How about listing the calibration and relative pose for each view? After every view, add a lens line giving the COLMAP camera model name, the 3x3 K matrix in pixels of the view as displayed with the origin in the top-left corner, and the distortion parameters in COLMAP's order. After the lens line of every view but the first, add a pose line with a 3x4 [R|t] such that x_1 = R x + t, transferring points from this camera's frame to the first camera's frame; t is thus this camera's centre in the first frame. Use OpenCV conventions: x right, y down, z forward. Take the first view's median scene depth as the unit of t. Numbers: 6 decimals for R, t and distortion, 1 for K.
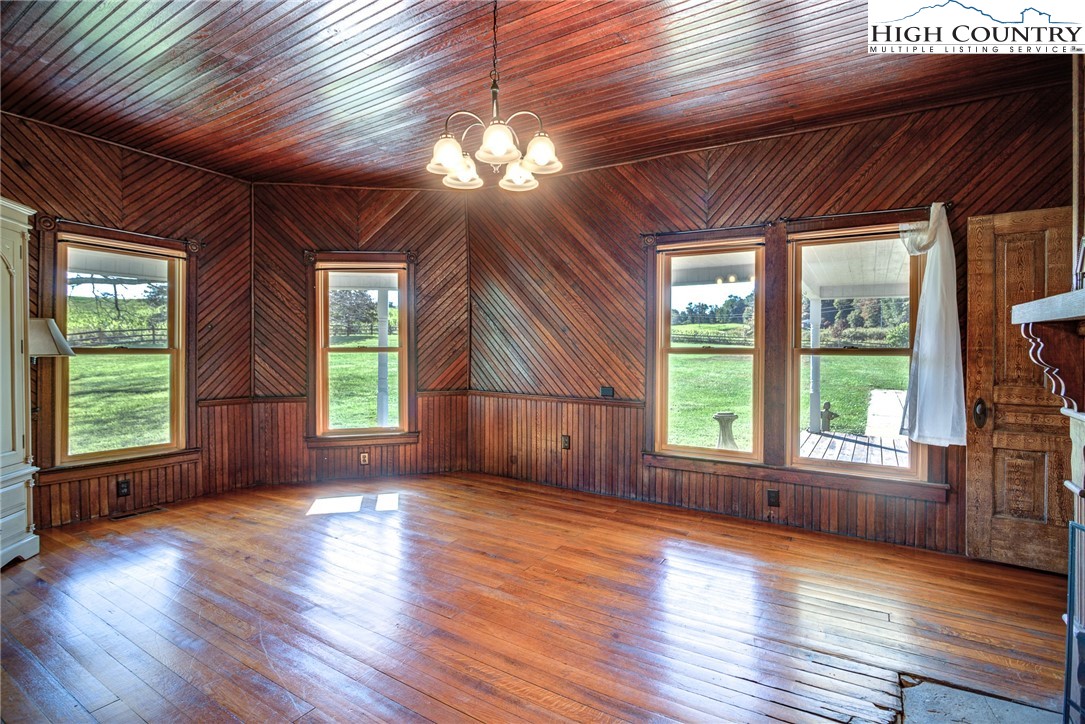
lens RADIAL K [[526.6, 0, 549.6], [0, 526.6, 355.2], [0, 0, 1]] dist [-0.017800, 0.005874]
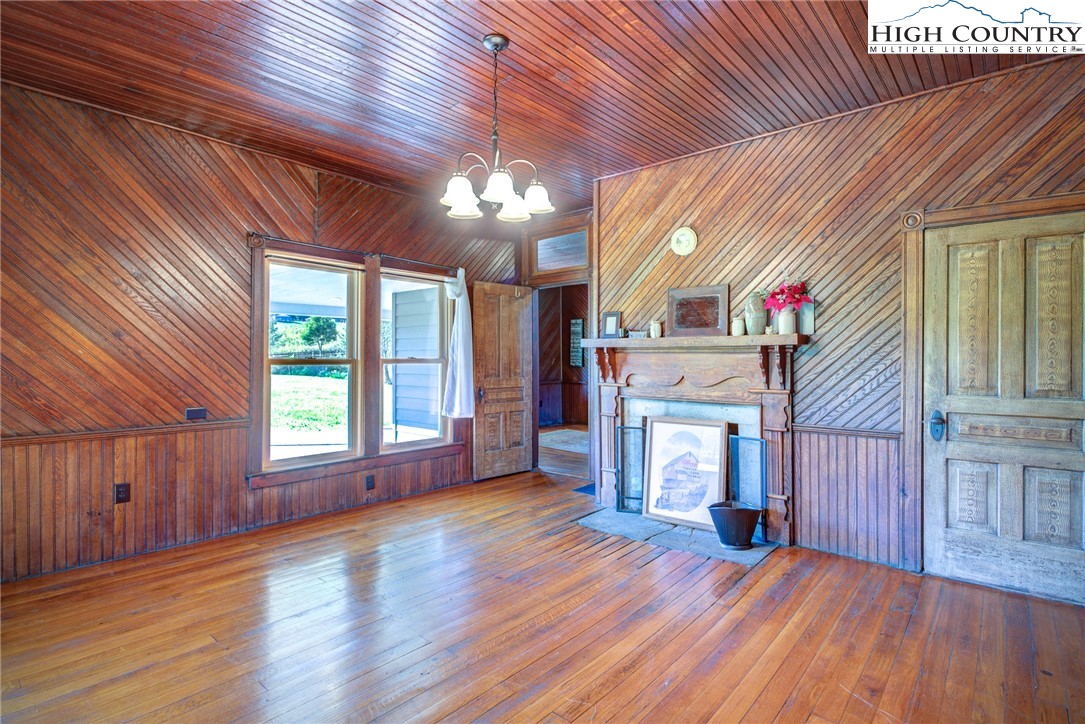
lens RADIAL K [[526.6, 0, 550.2], [0, 526.6, 357.4], [0, 0, 1]] dist [-0.017800, 0.005874]
pose [[0.169502, -0.005917, 0.985512, -0.651719], [0.014613, 0.999887, 0.003490, -0.012816], [-0.985421, 0.013810, 0.169569, 0.363154]]
